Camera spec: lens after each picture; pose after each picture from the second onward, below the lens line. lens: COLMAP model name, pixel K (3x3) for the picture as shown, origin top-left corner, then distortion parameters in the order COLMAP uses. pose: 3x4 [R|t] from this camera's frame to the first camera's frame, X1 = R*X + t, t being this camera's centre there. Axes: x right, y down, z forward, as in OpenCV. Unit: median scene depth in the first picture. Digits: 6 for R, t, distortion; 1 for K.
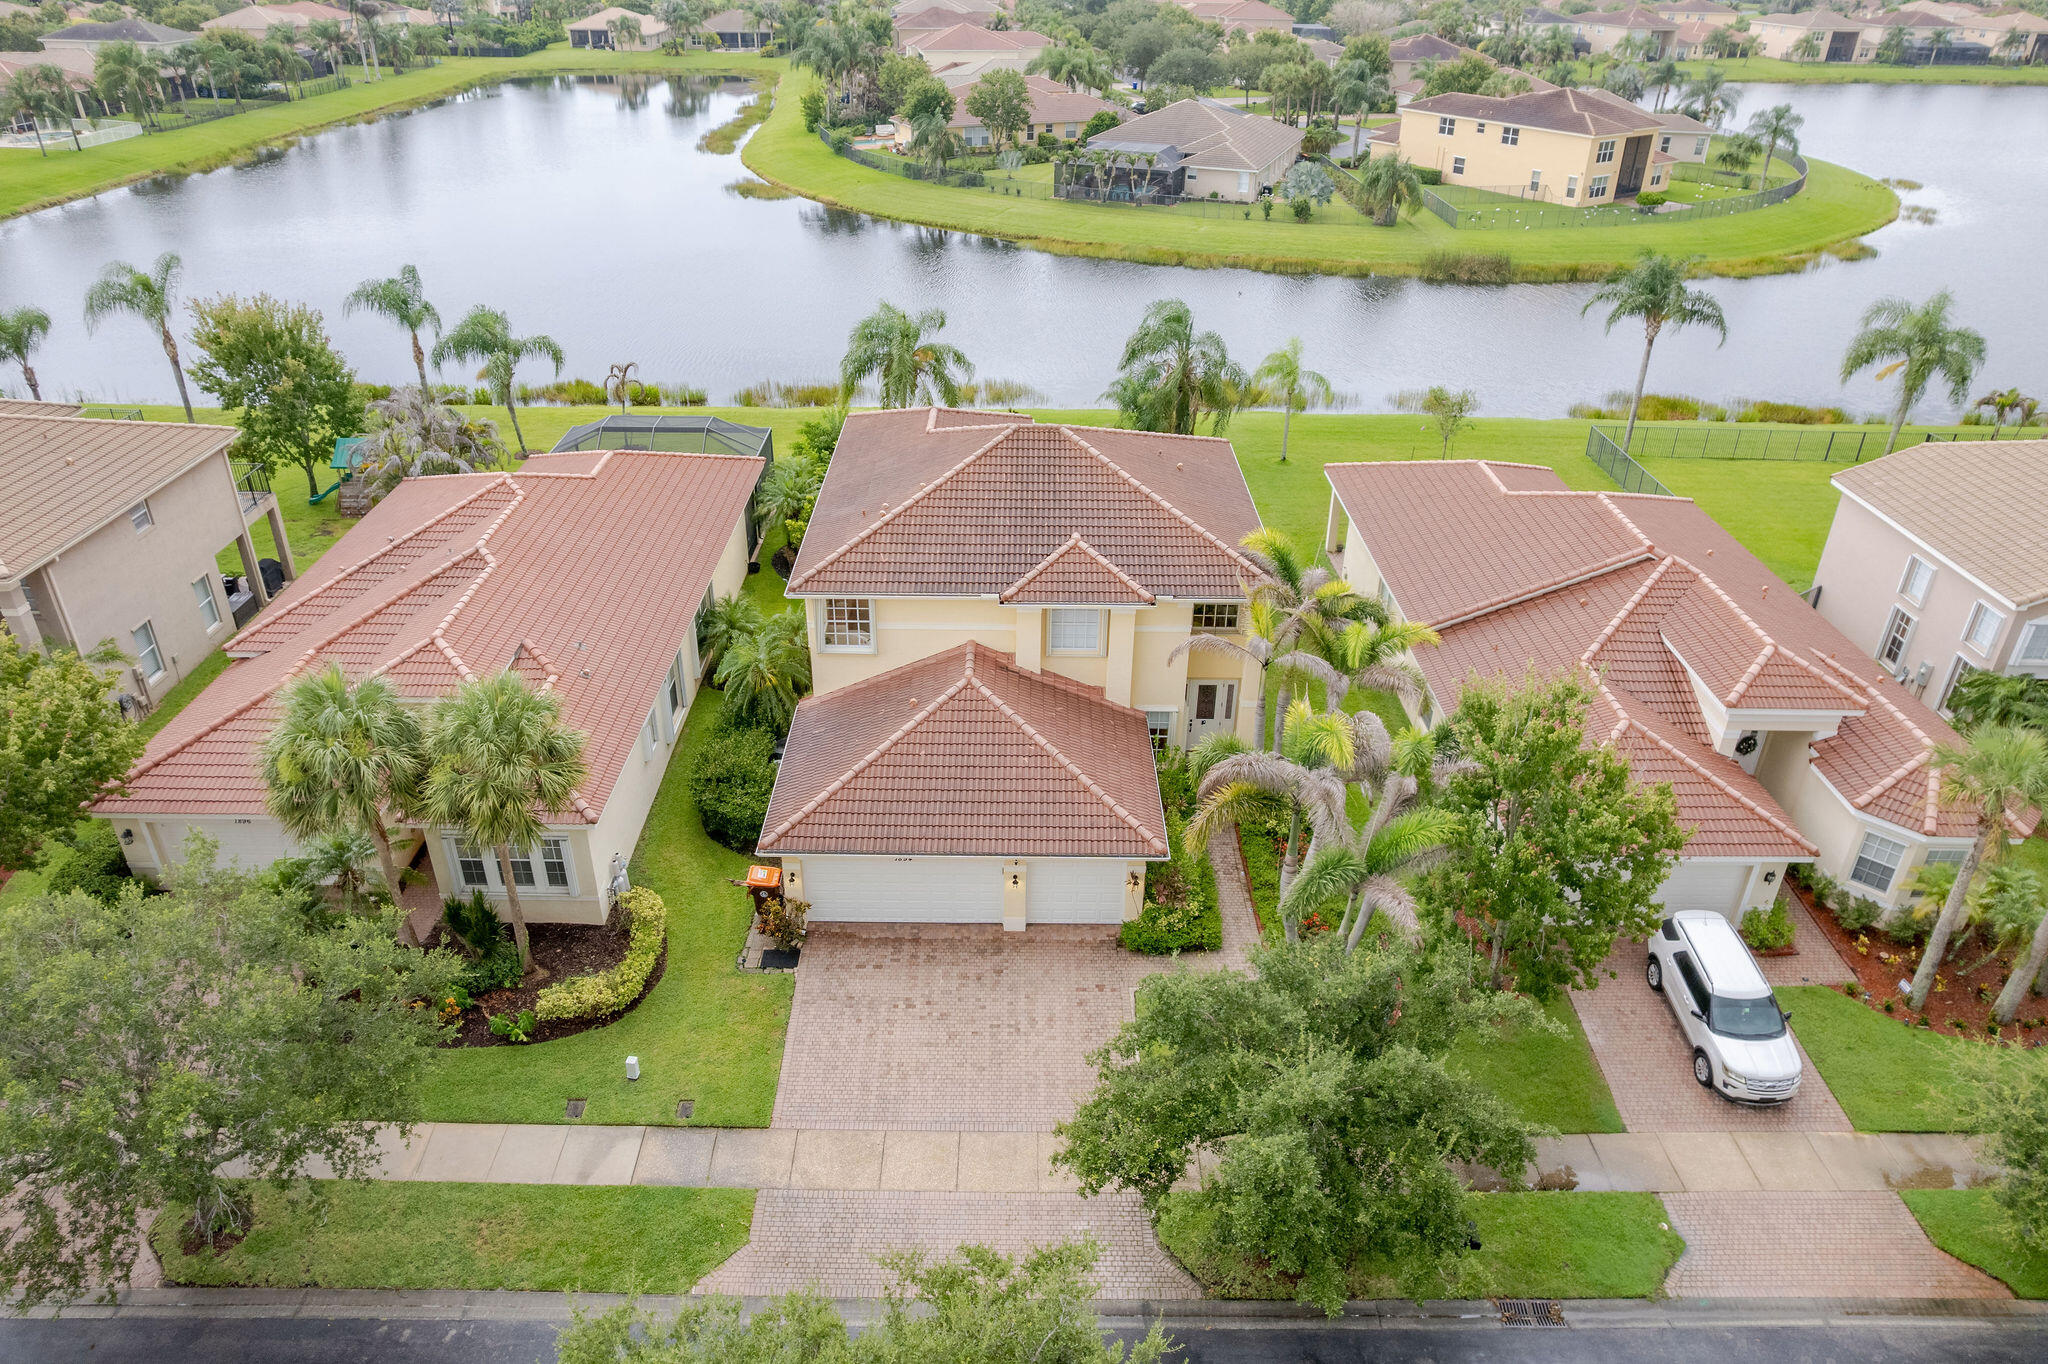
lens RADIAL K [[1300.3, 0, 1024.0], [0, 1300.3, 682.0], [0, 0, 1]] dist [-0.077204, 0.069827]
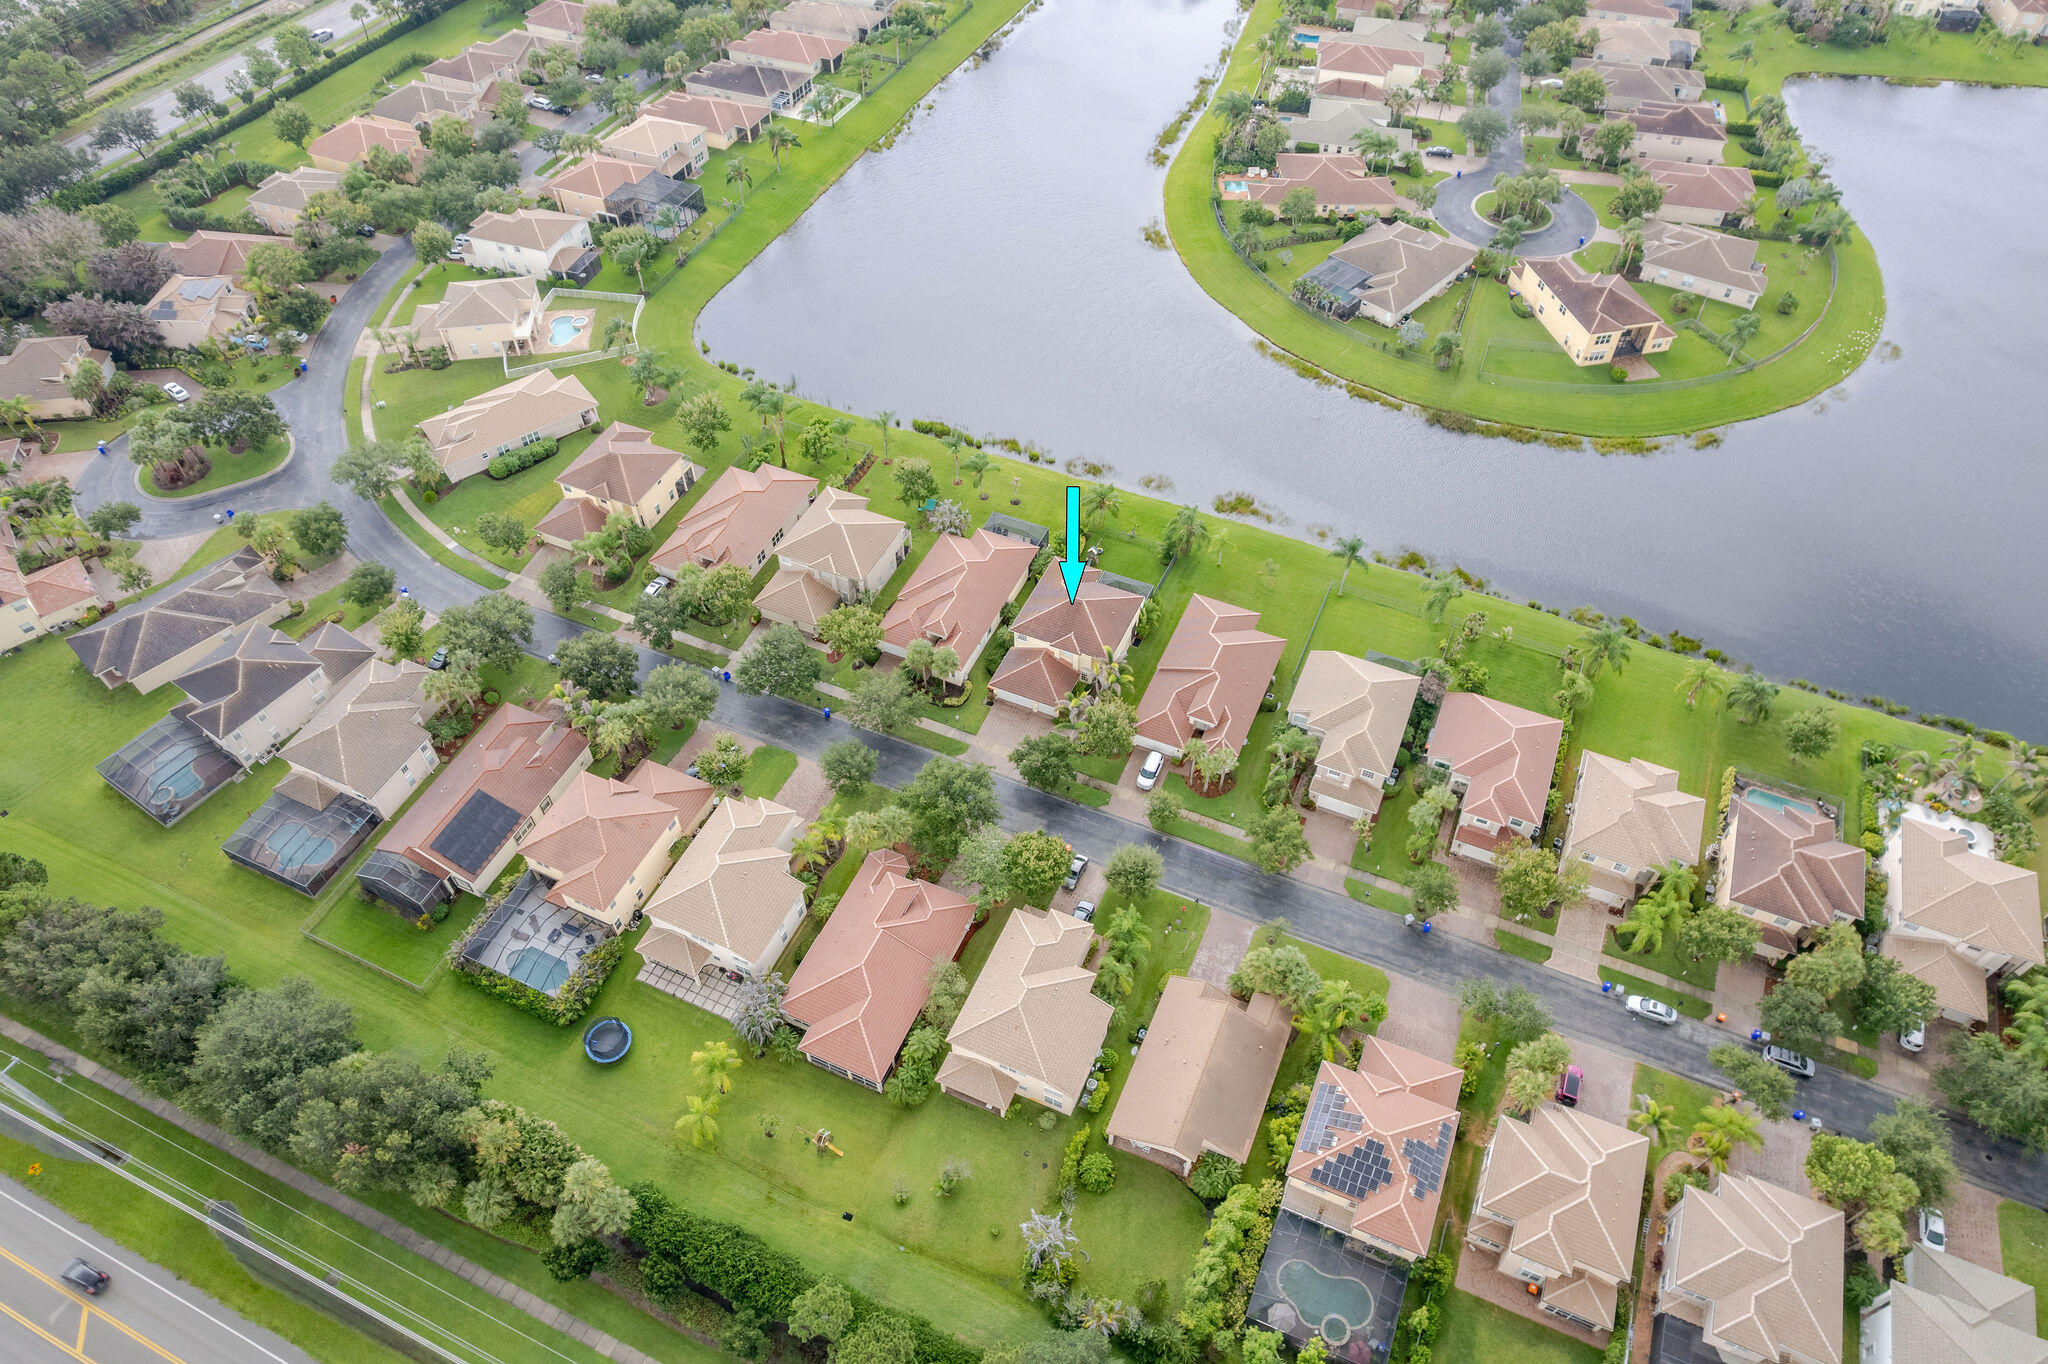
lens RADIAL K [[1300.3, 0, 1024.0], [0, 1300.3, 682.0], [0, 0, 1]] dist [-0.077204, 0.069827]
pose [[0.911433, 0.300446, -0.281110, 1.363778], [-0.184362, 0.909008, 0.373784, -1.825070], [0.367833, -0.288853, 0.883891, -3.496839]]
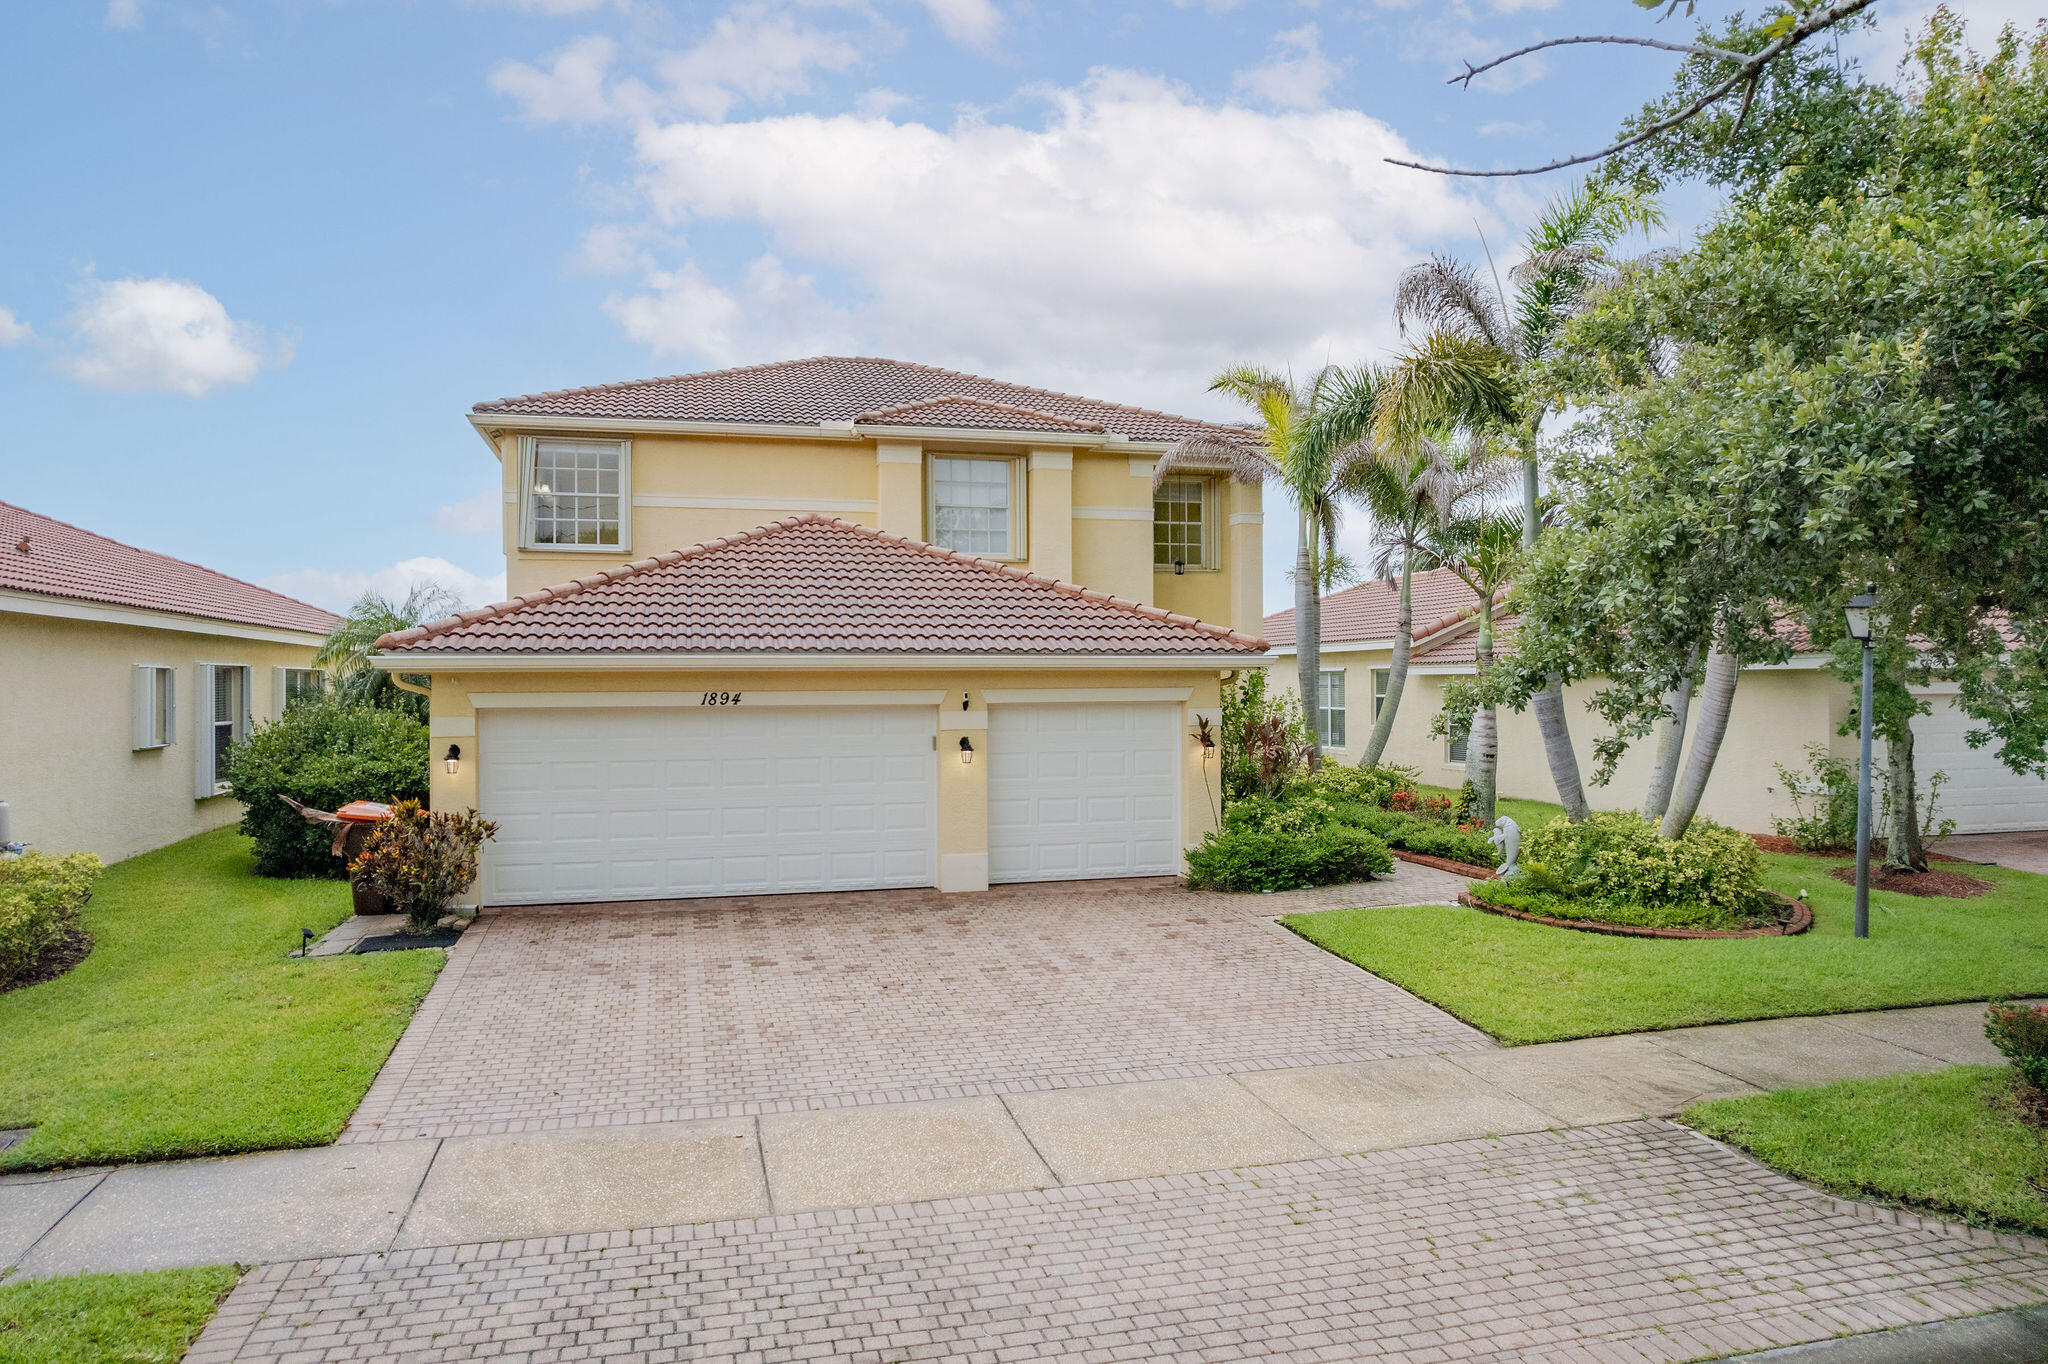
lens RADIAL K [[1300.3, 0, 1024.0], [0, 1300.3, 682.0], [0, 0, 1]] dist [-0.077204, 0.069827]
pose [[0.965992, -0.016868, 0.258022, -0.108581], [0.138542, 0.876313, -0.461391, 0.358481], [-0.218325, 0.481447, 0.848848, 0.604855]]
